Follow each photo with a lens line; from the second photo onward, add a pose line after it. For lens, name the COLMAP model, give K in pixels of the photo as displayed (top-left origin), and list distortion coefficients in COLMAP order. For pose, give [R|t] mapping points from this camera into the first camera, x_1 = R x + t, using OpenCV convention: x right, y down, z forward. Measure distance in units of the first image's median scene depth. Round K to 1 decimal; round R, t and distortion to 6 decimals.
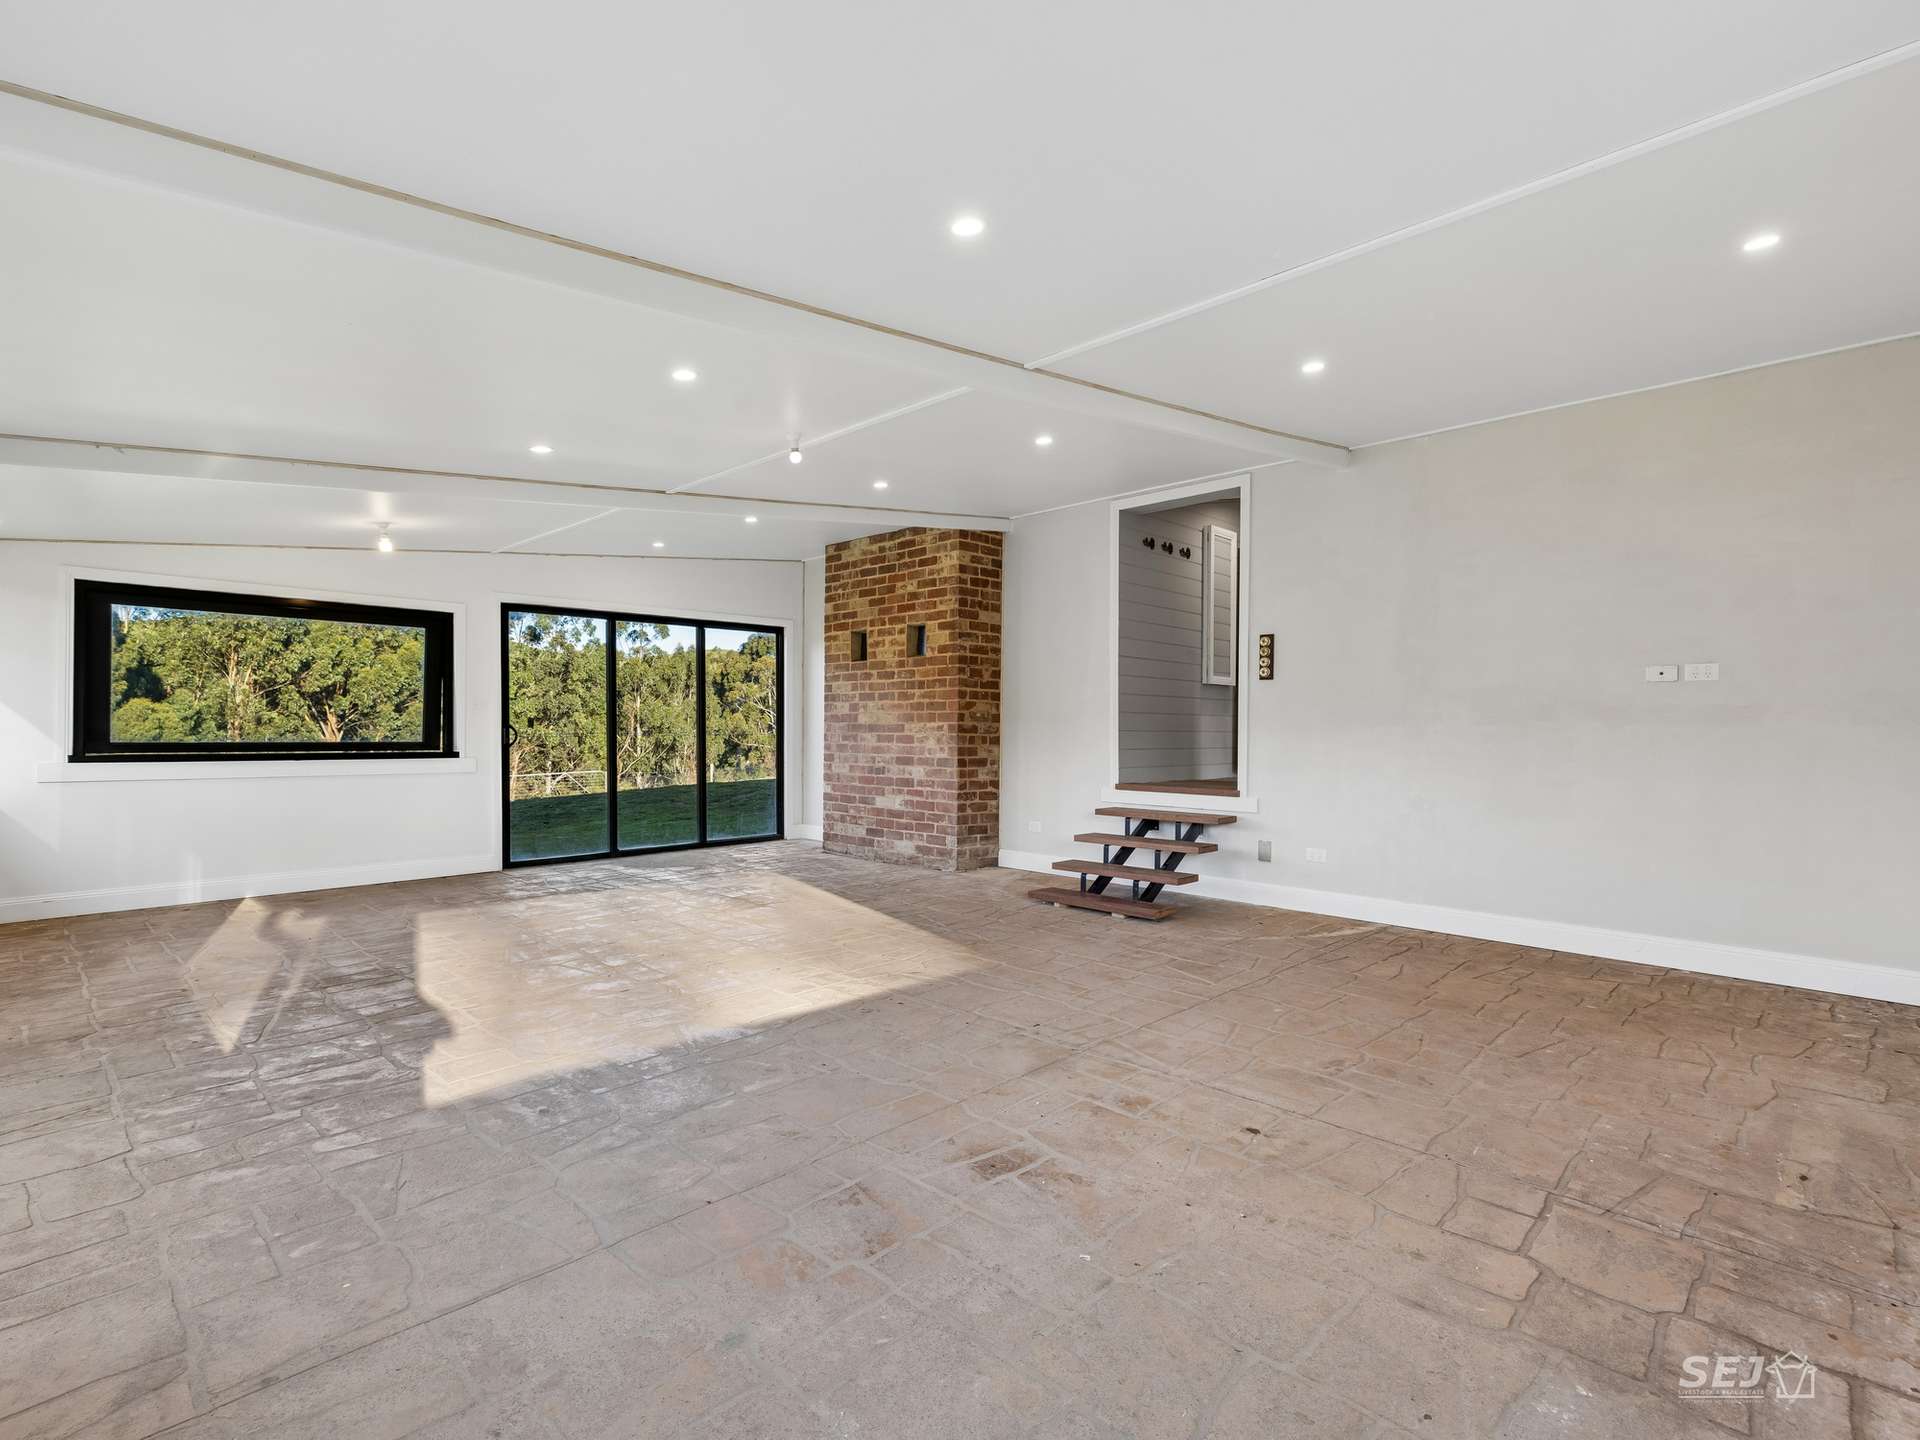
lens RADIAL K [[929.1, 0, 923.7], [0, 929.1, 720.2], [0, 0, 1]] dist [0.003035, 0.000812]
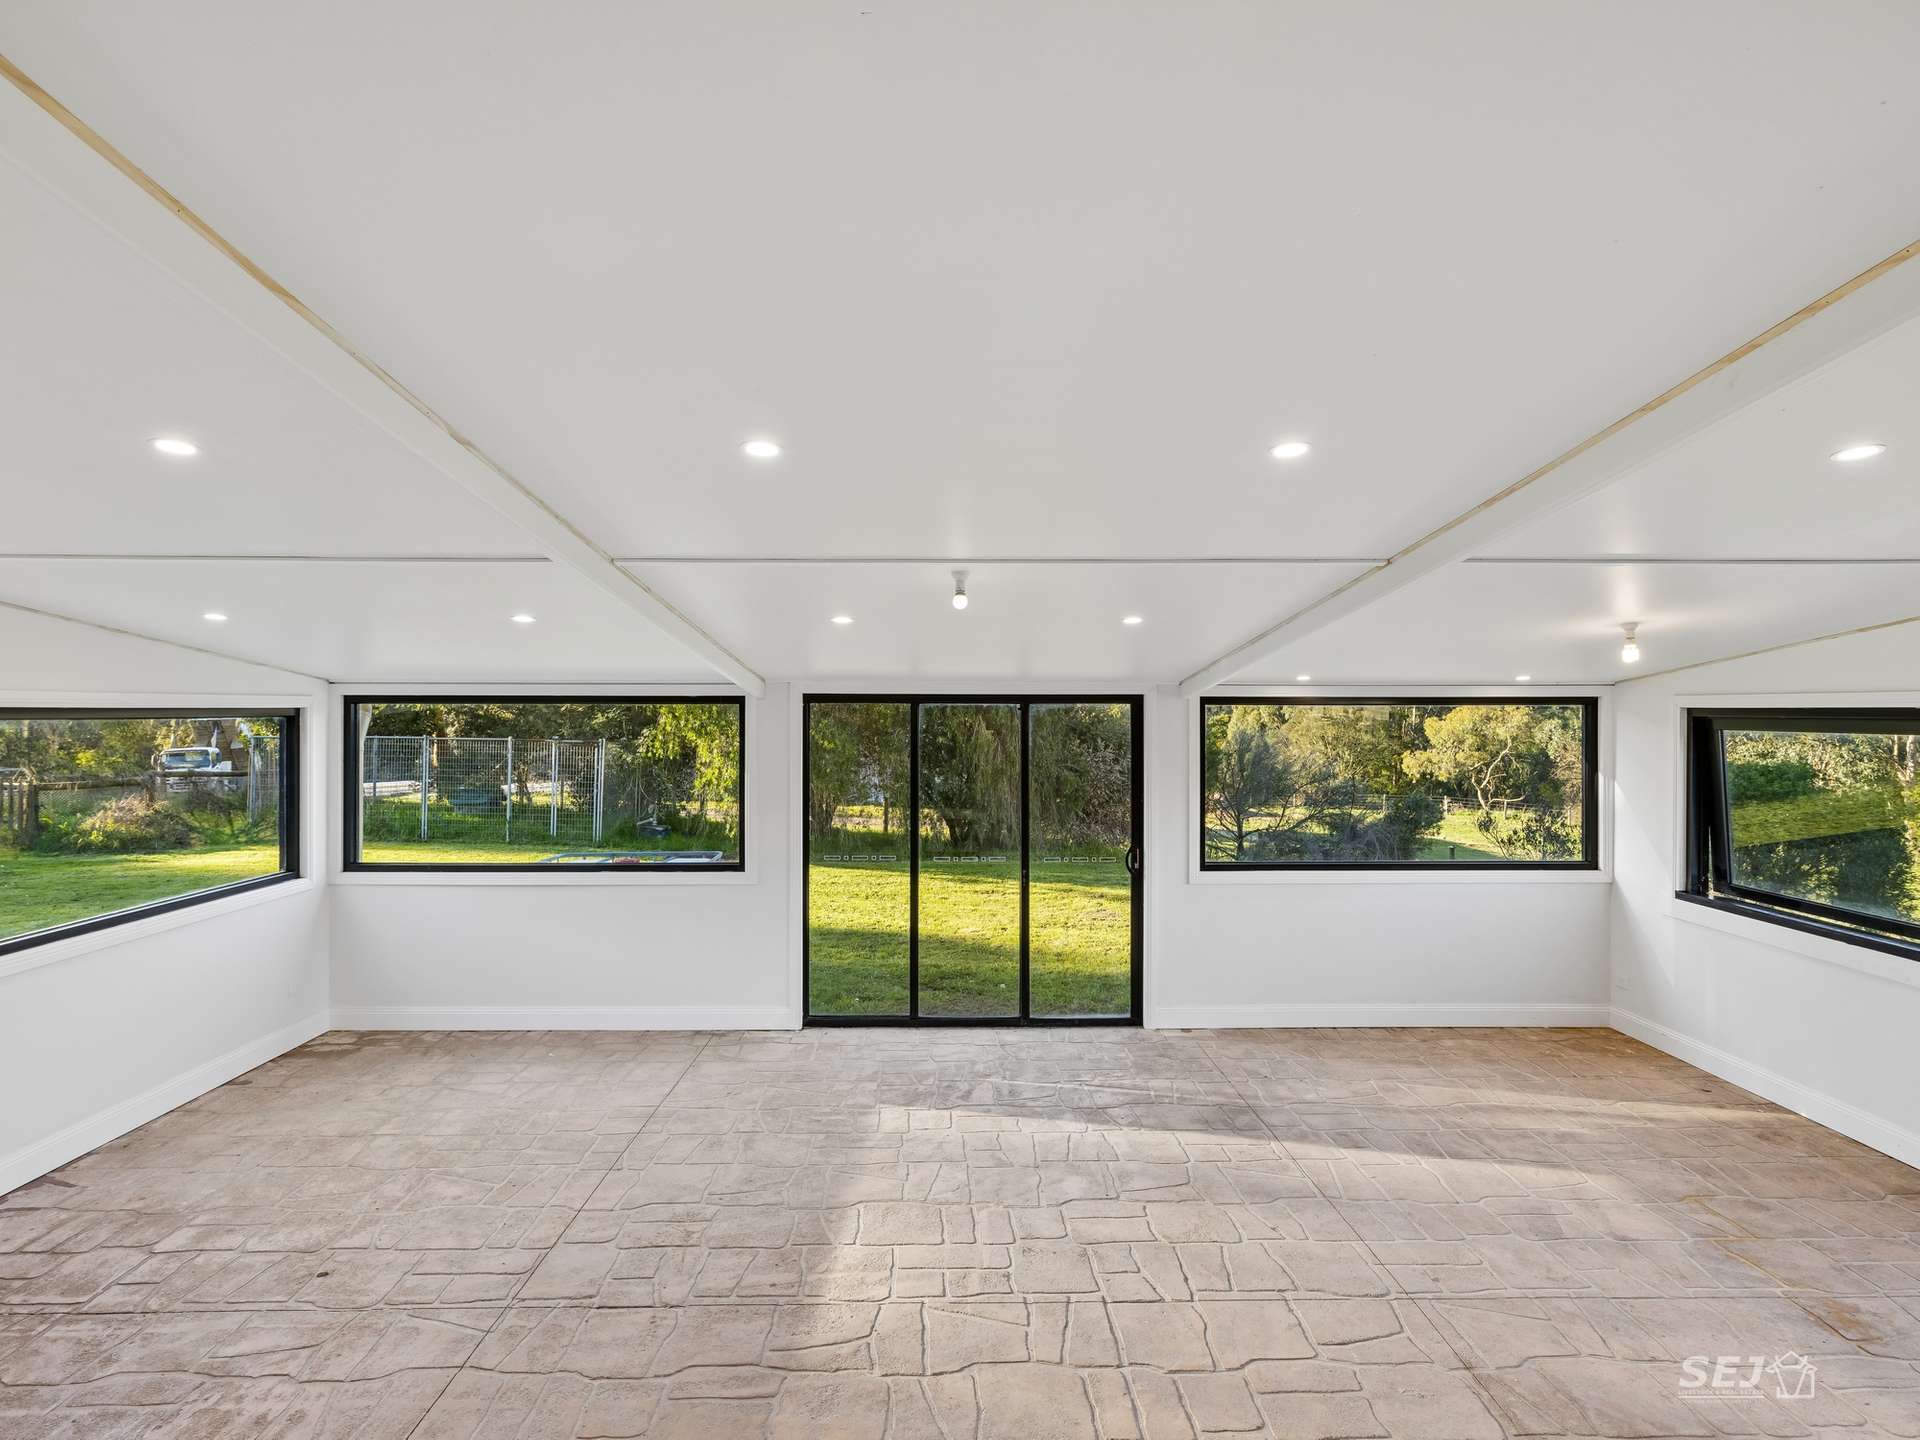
lens RADIAL K [[1005.4, 0, 966.5], [0, 1005.4, 699.7], [0, 0, 1]] dist [0.001016, -0.000249]
pose [[-0.674522, -0.020484, -0.737971, 0.643612], [-0.002231, 0.999667, -0.025709, -0.239805], [0.738252, -0.015695, -0.674343, 2.104376]]
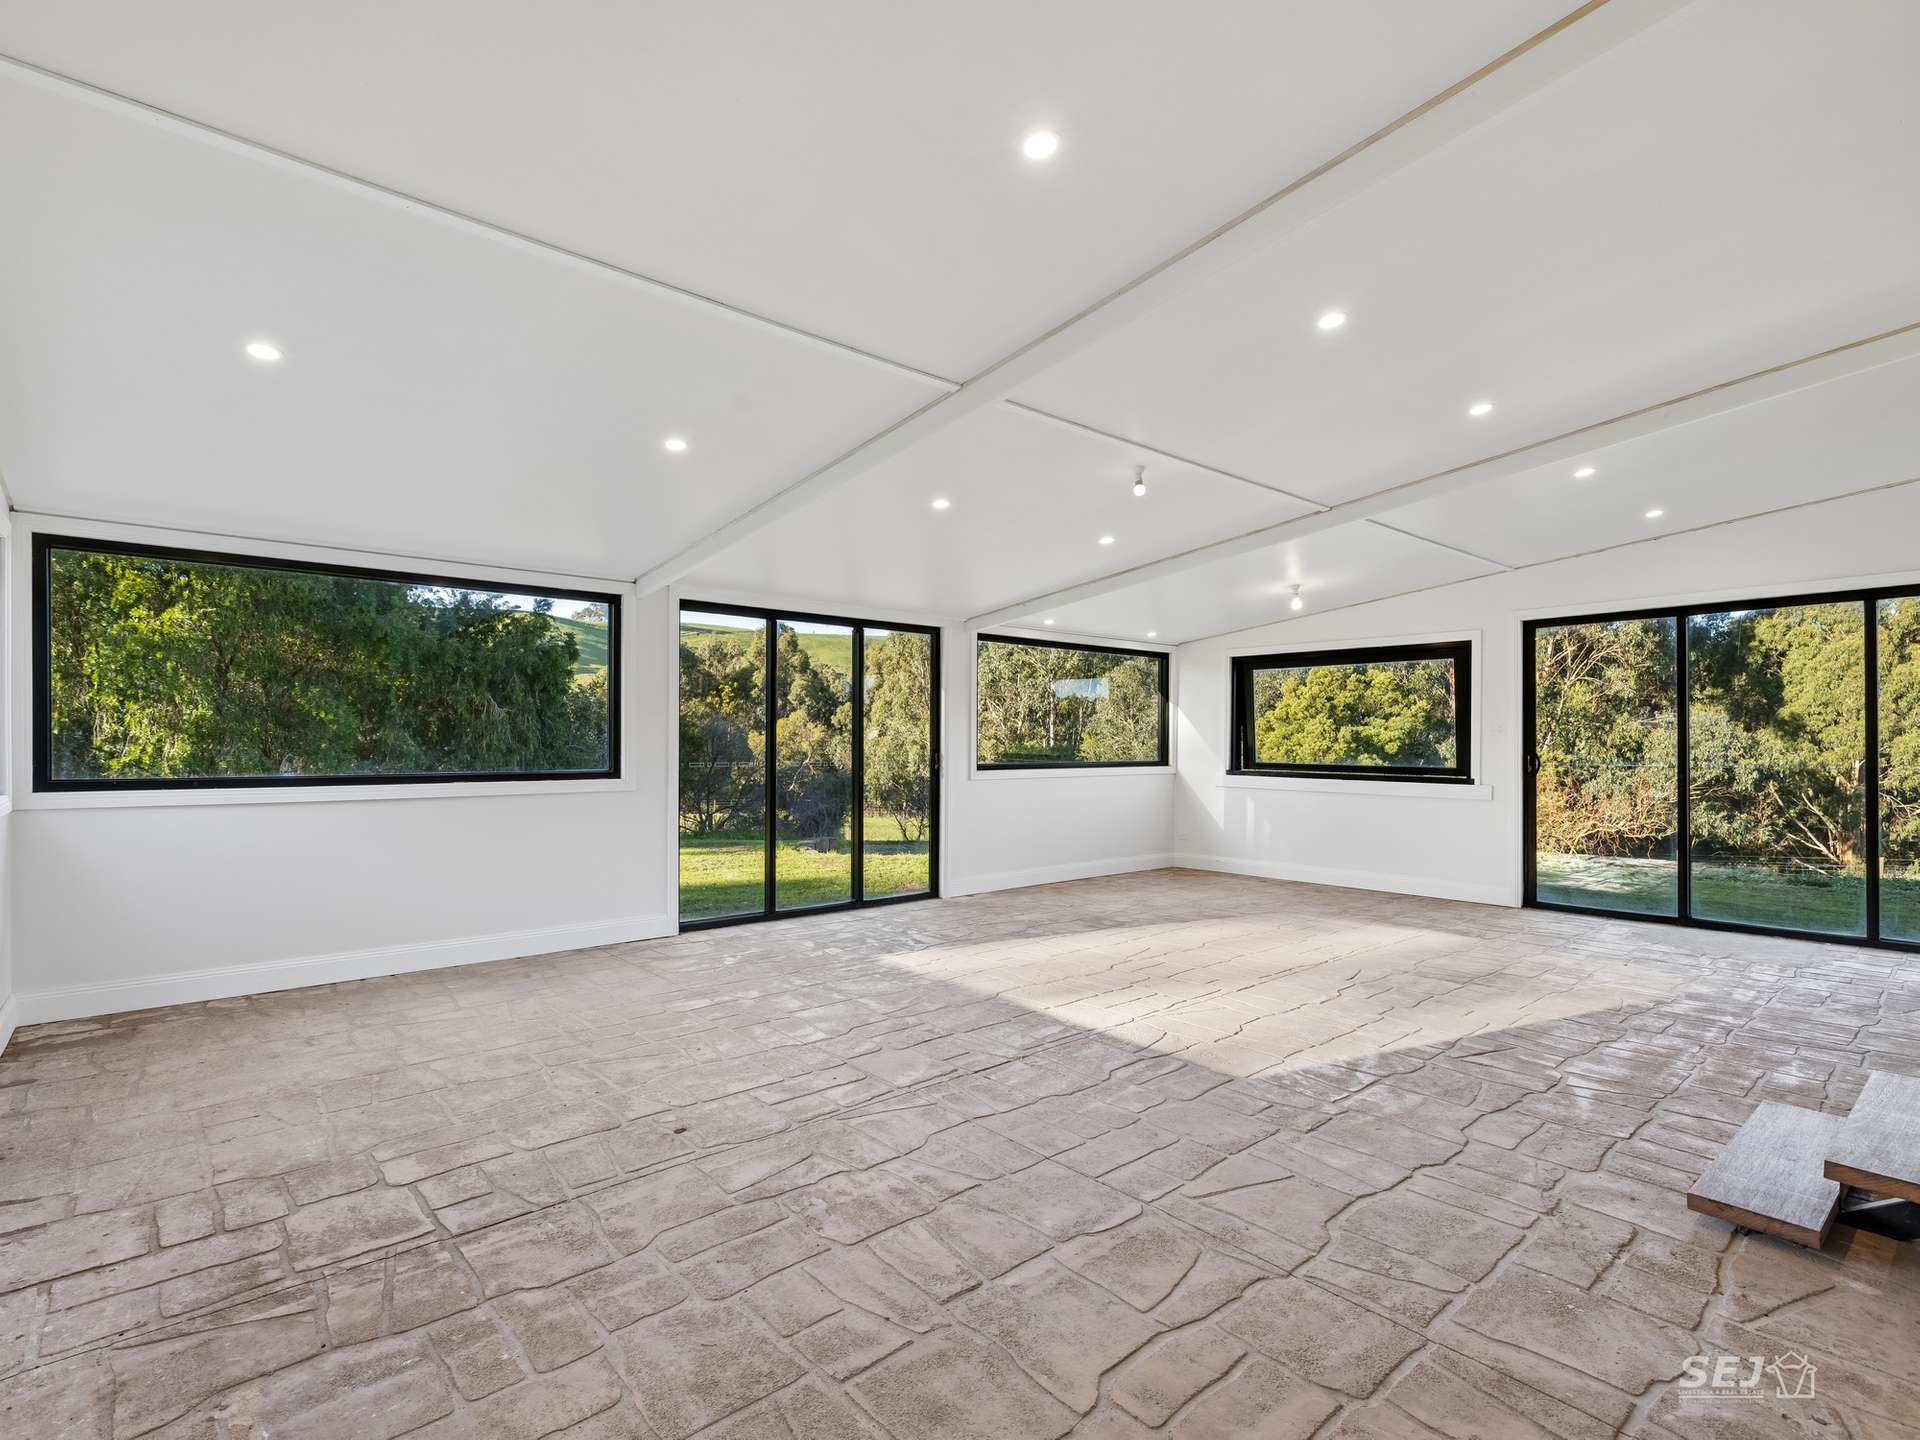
lens RADIAL K [[911.0, 0, 958.6], [0, 911.0, 729.5], [0, 0, 1]] dist [0.001064, 0.000606]
pose [[-0.053077, -0.019123, -0.998407, 1.158135], [0.002841, 0.999810, -0.019301, -0.002119], [0.998586, -0.003861, -0.053013, 1.140695]]
